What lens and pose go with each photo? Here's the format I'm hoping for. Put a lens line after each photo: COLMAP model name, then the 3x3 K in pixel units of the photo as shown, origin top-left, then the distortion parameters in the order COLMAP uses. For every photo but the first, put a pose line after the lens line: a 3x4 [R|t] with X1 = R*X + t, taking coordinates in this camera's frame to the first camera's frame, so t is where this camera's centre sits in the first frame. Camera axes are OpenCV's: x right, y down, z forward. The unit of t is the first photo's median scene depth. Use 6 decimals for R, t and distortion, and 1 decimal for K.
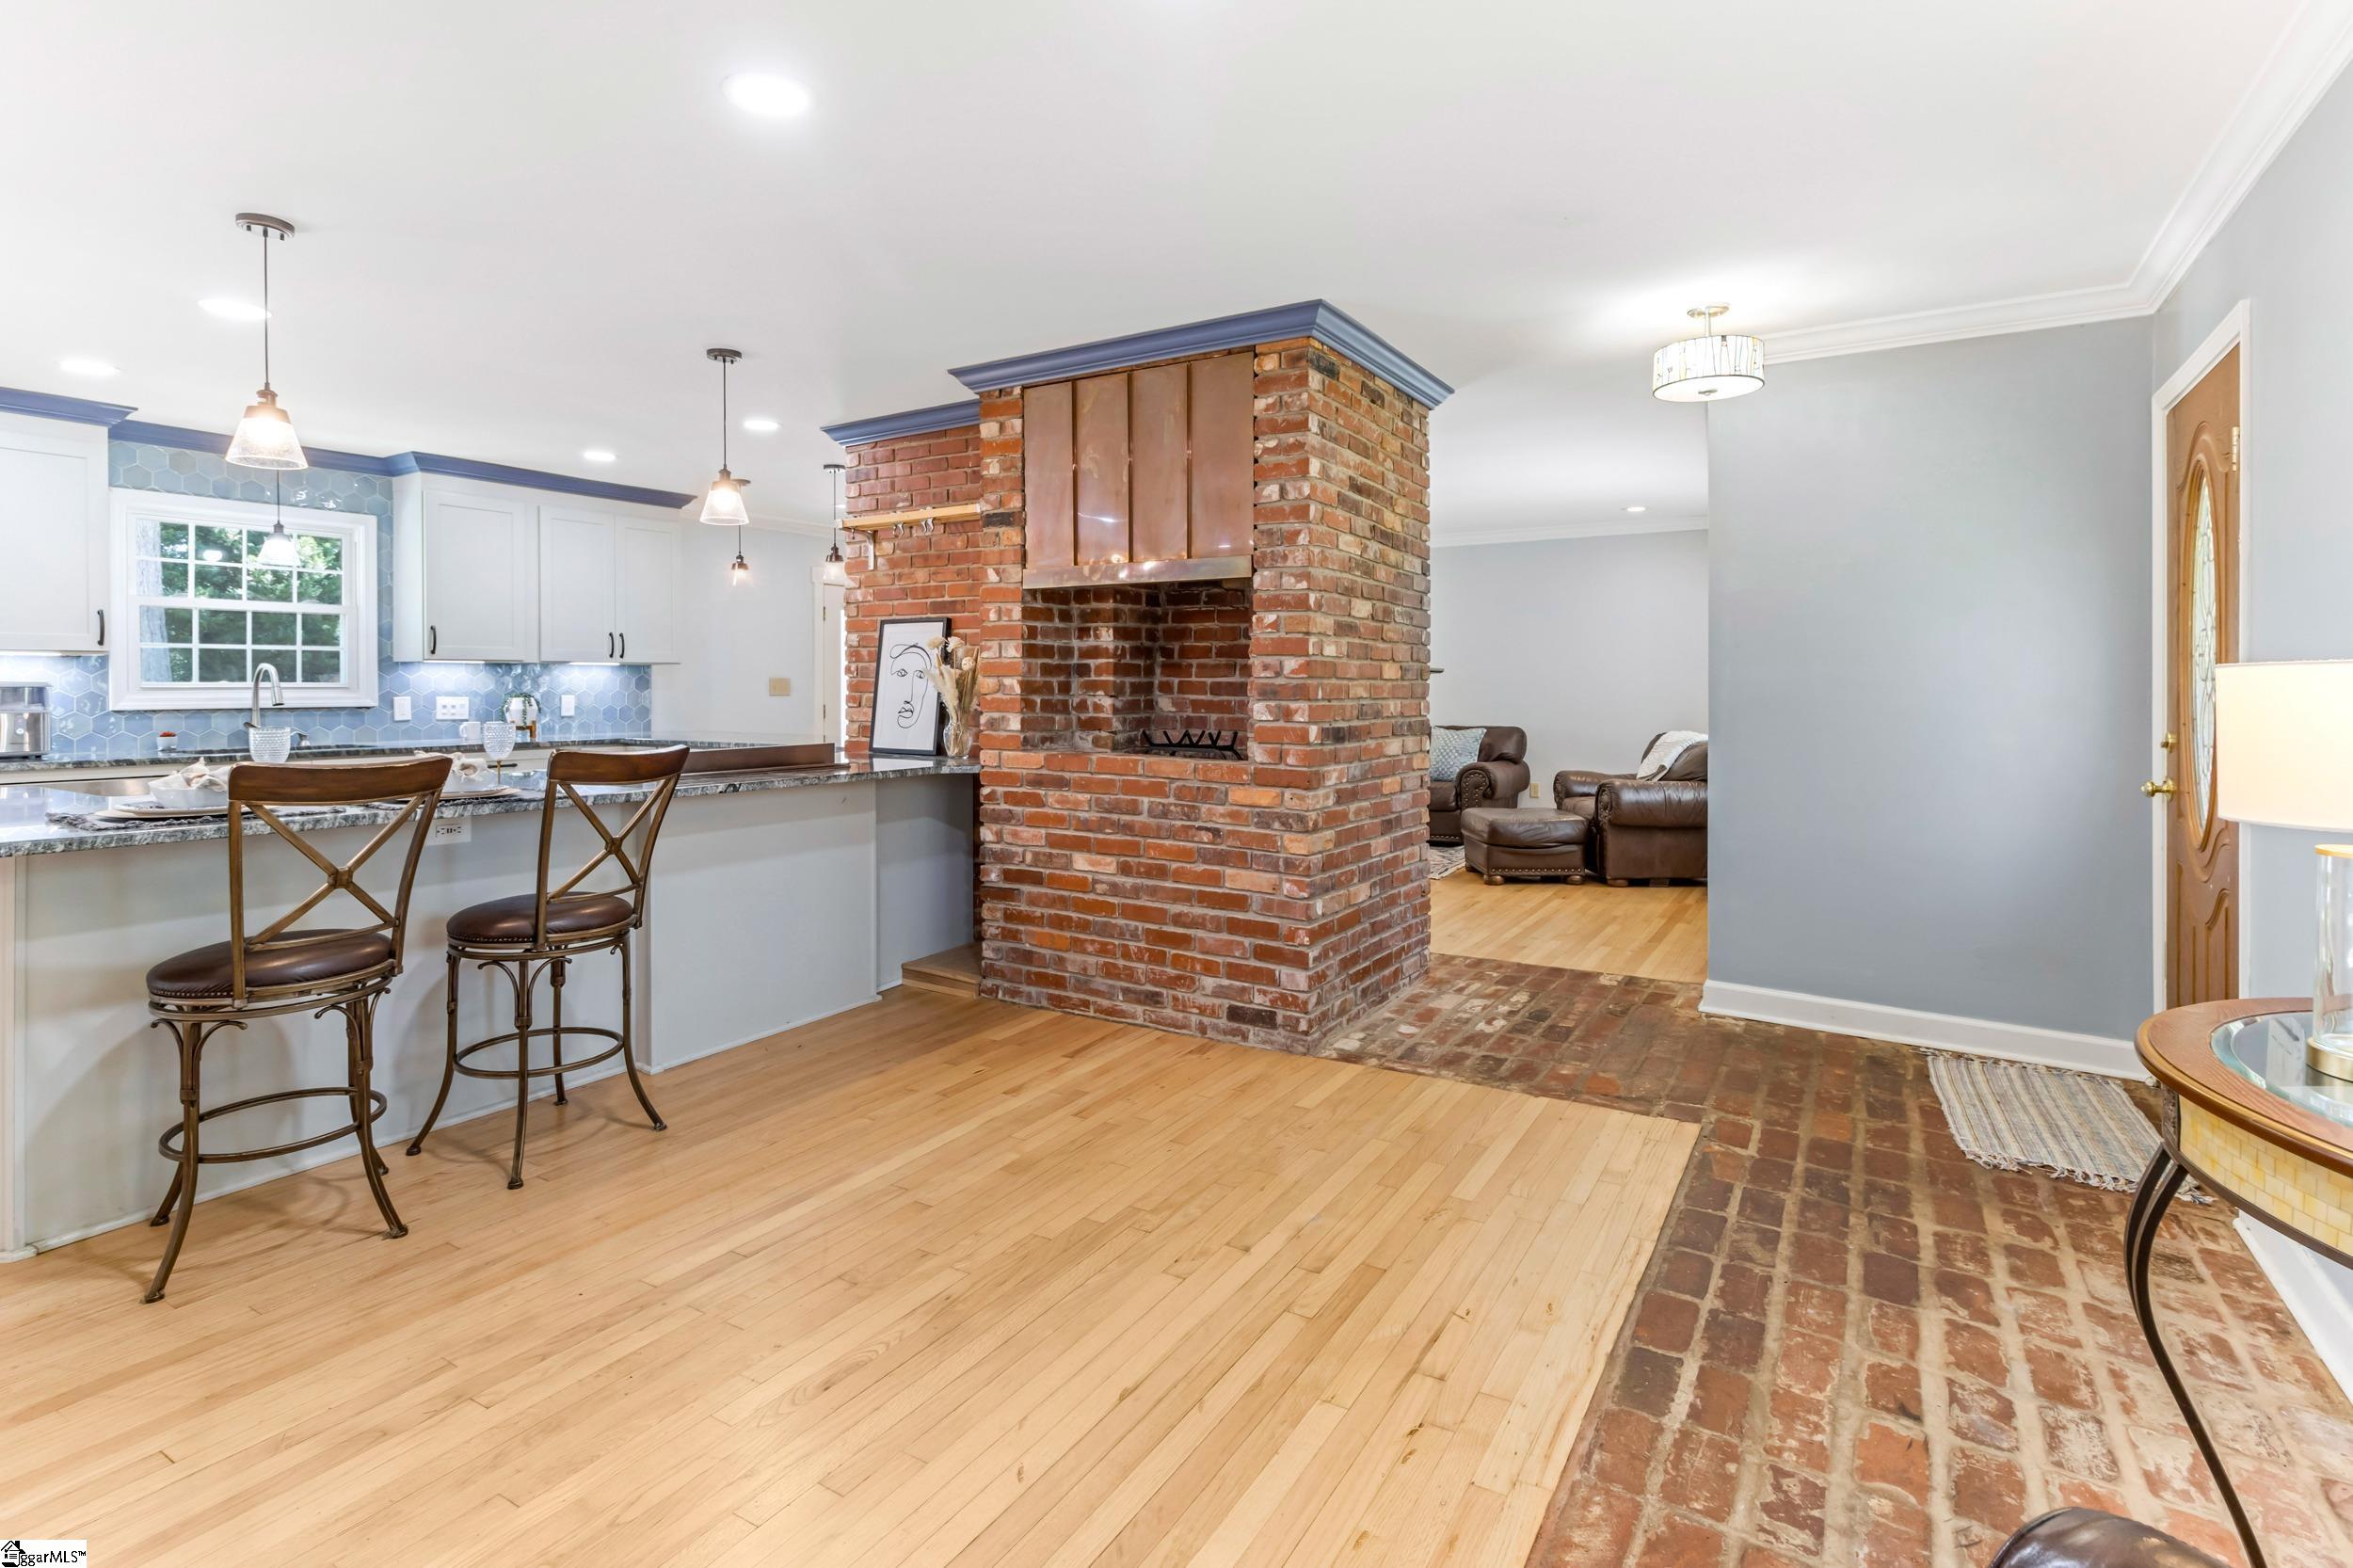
lens RADIAL K [[1113.5, 0, 1233.2], [0, 1113.5, 691.6], [0, 0, 1]] dist [-0.002576, -0.000495]
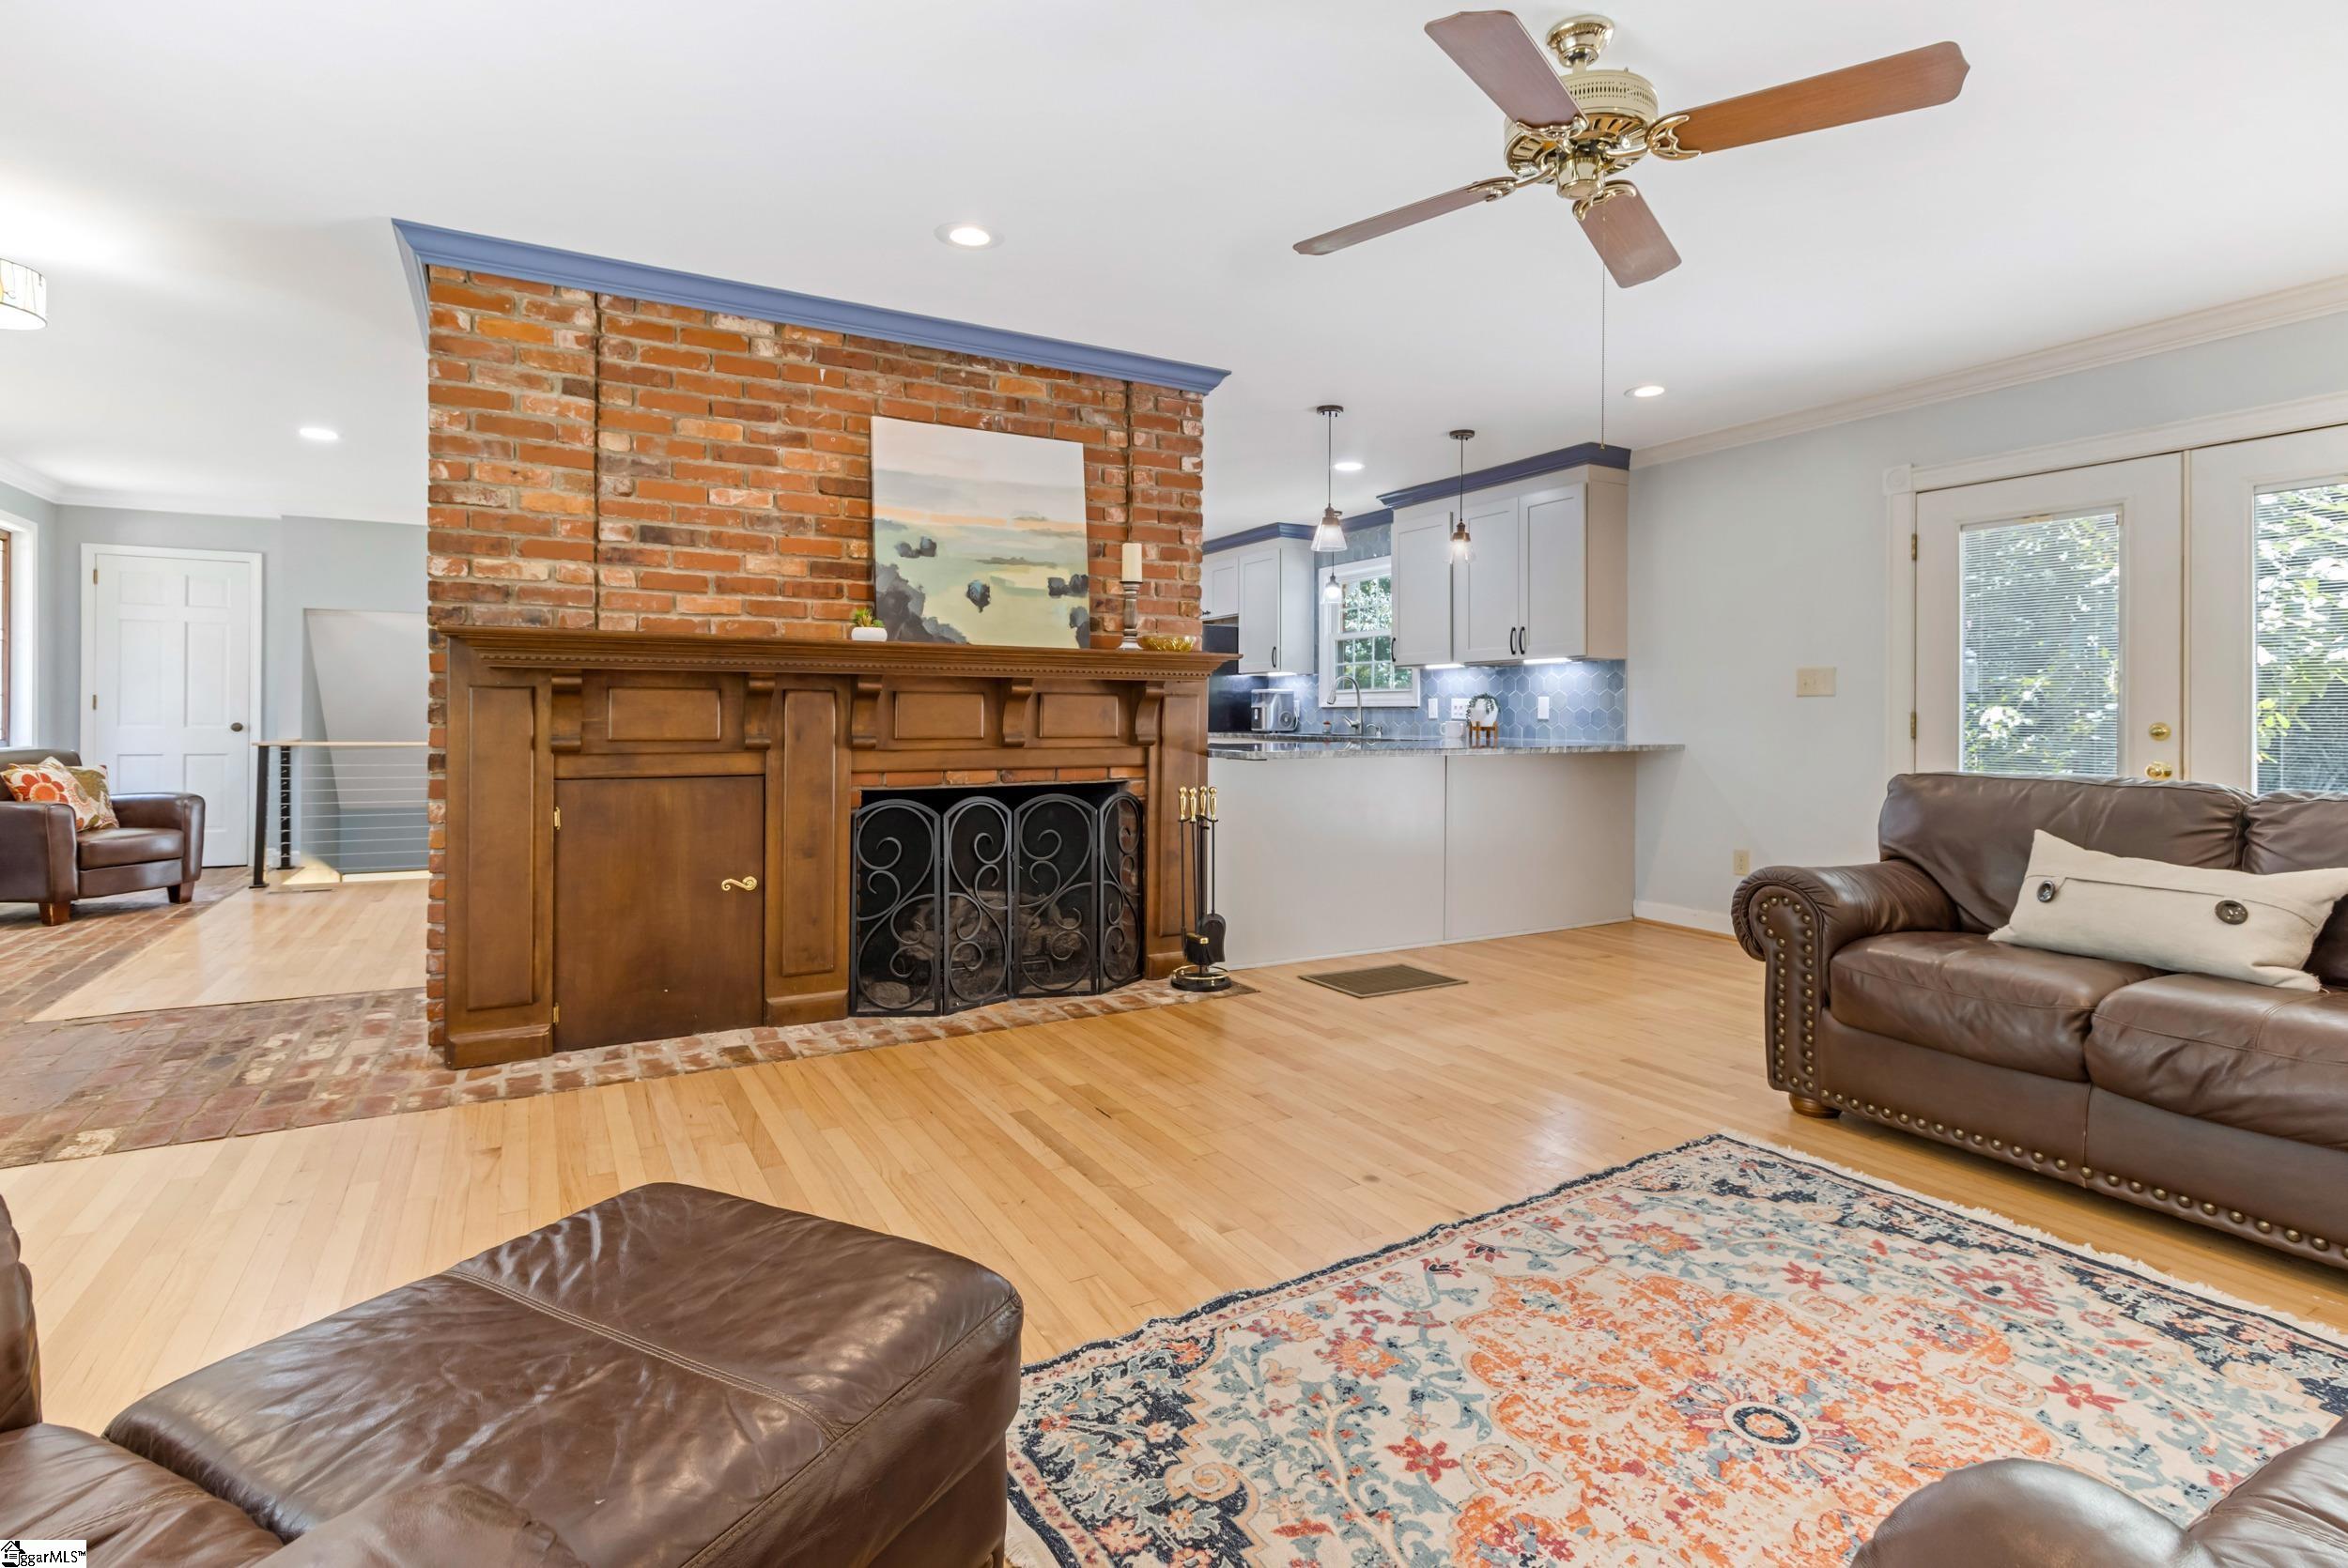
lens RADIAL K [[1126.0, 0, 1184.7], [0, 1126.0, 763.8], [0, 0, 1]] dist [-0.000007, 0.000433]
pose [[-0.502007, 0.037790, -0.864037, 1.379494], [-0.005928, 0.998871, 0.047131, 0.061771], [0.864843, 0.028782, -0.501217, 4.456132]]
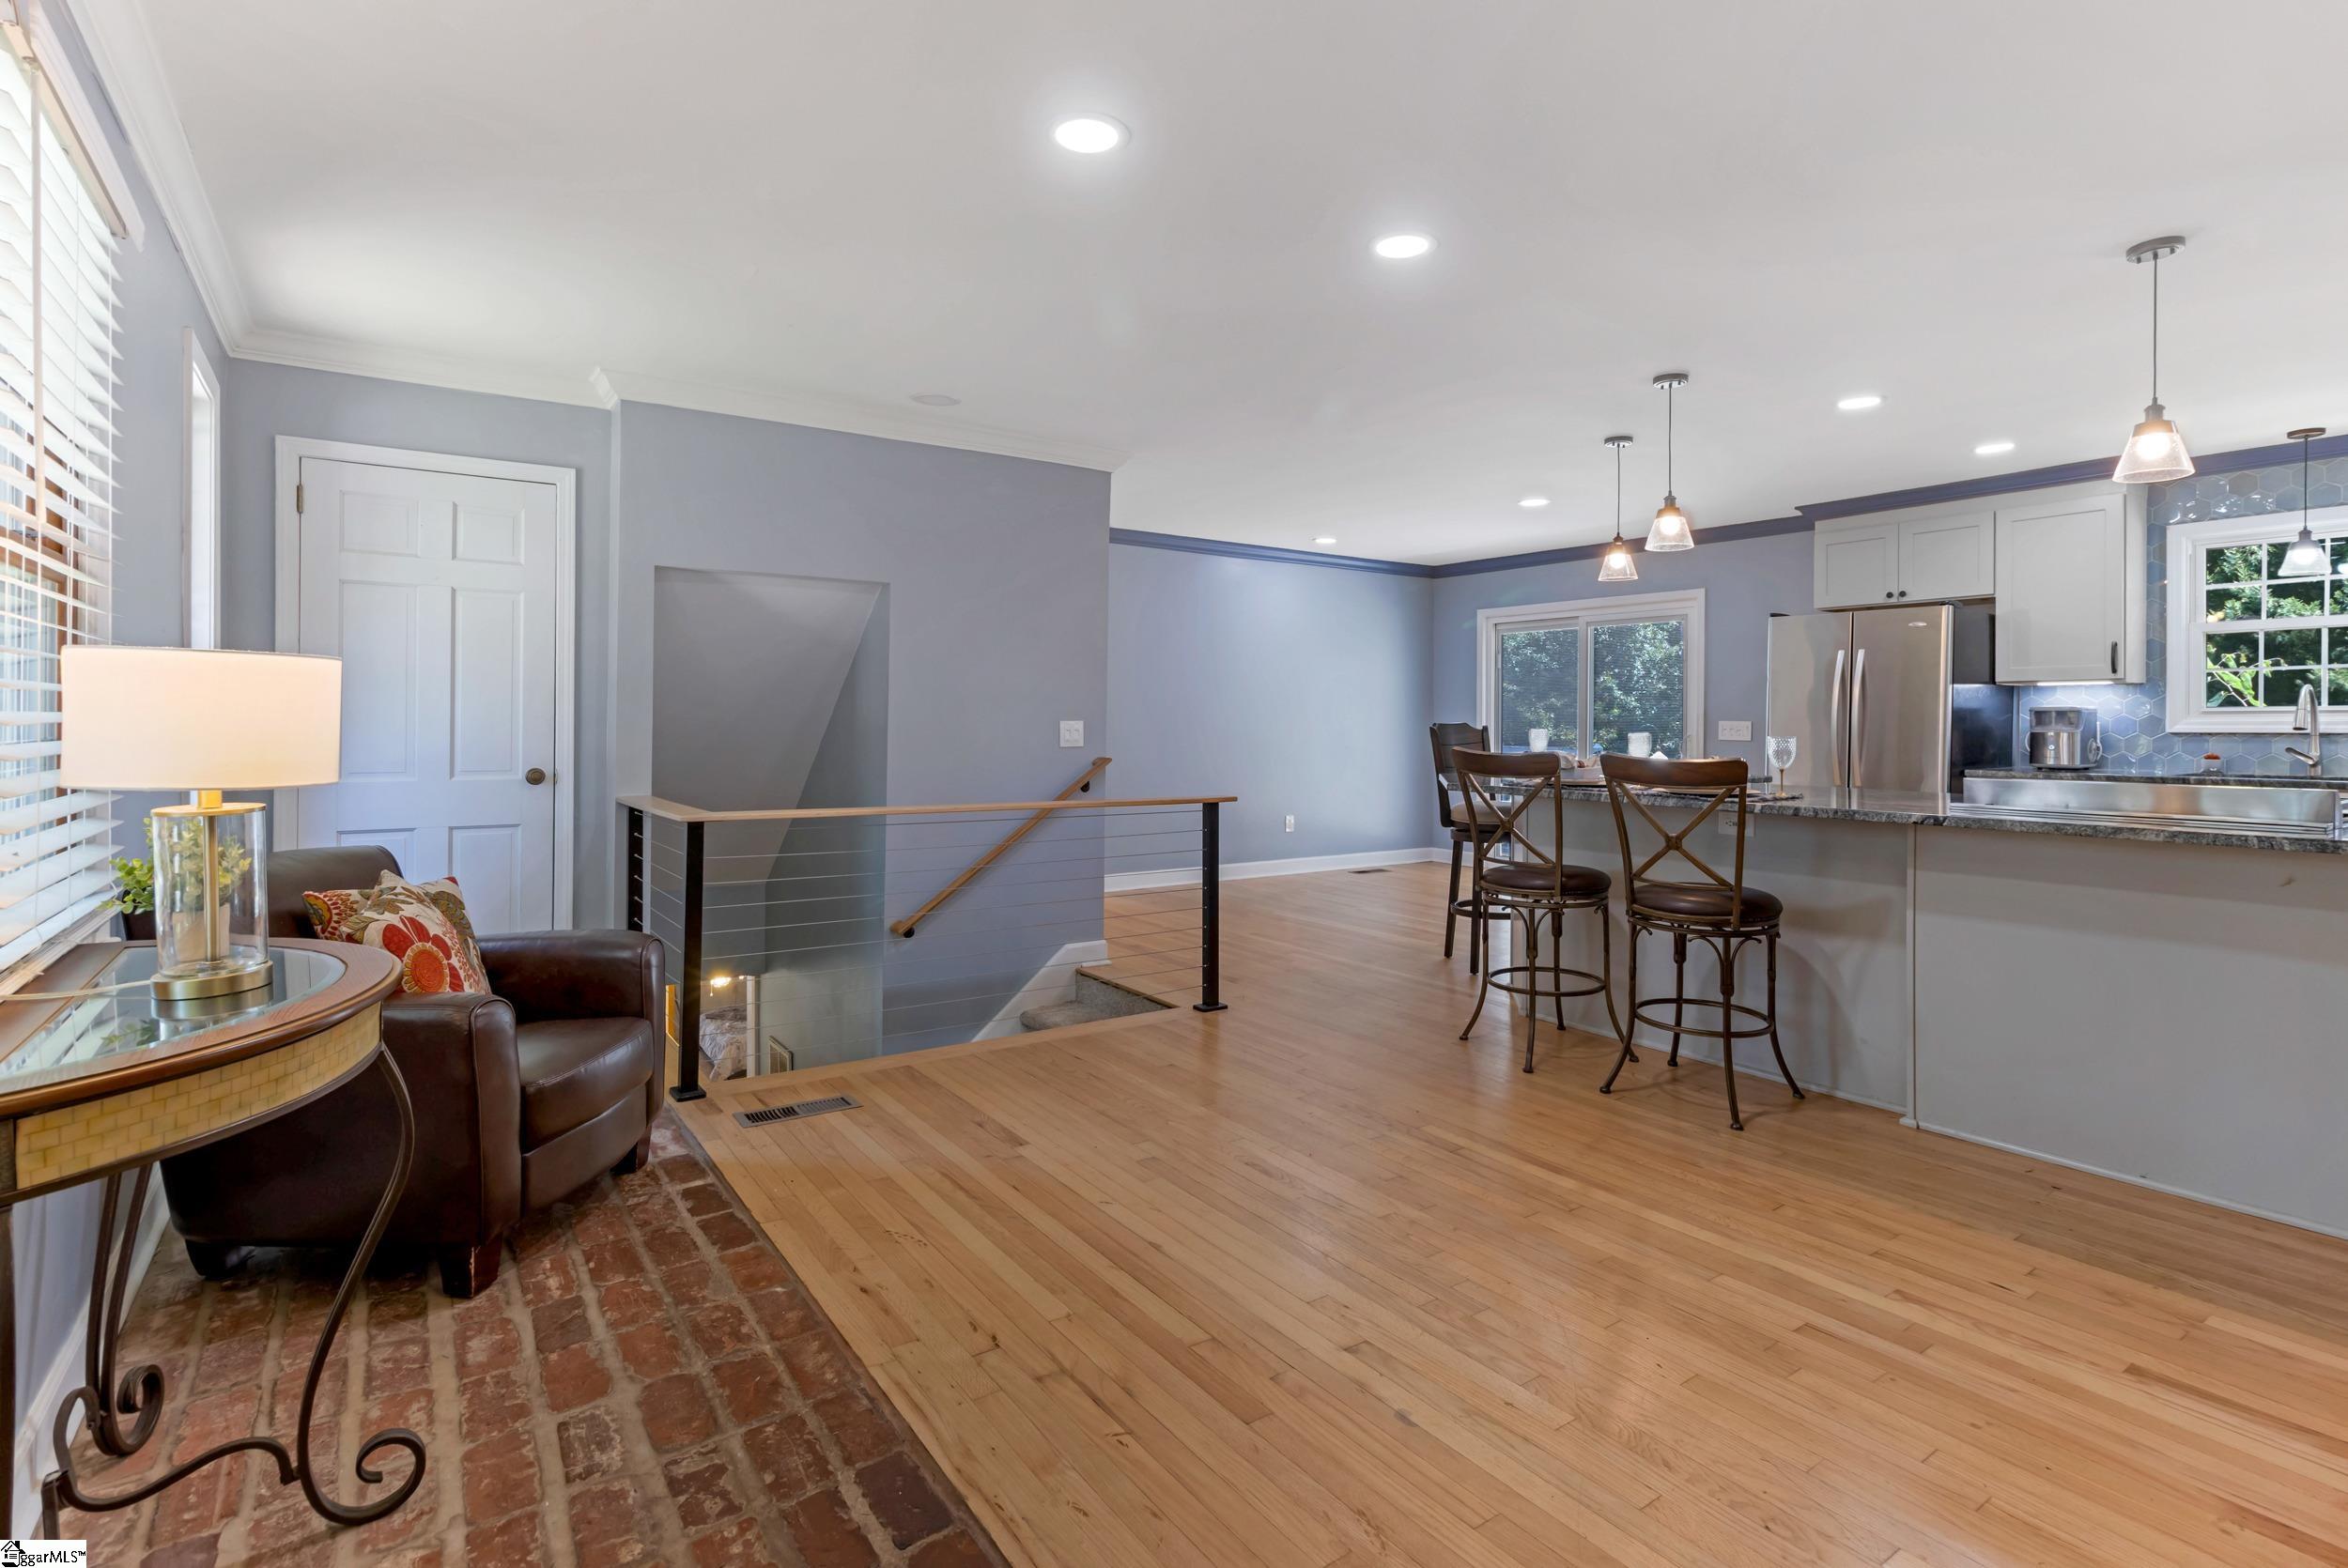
lens RADIAL K [[1151.3, 0, 1175.2], [0, 1151.3, 726.5], [0, 0, 1]] dist [0.001876, 0.000218]
pose [[-0.427337, 0.004475, -0.904081, 1.122960], [-0.004160, 0.999967, 0.006916, 0.020290], [0.904083, 0.006716, -0.427304, 1.623425]]
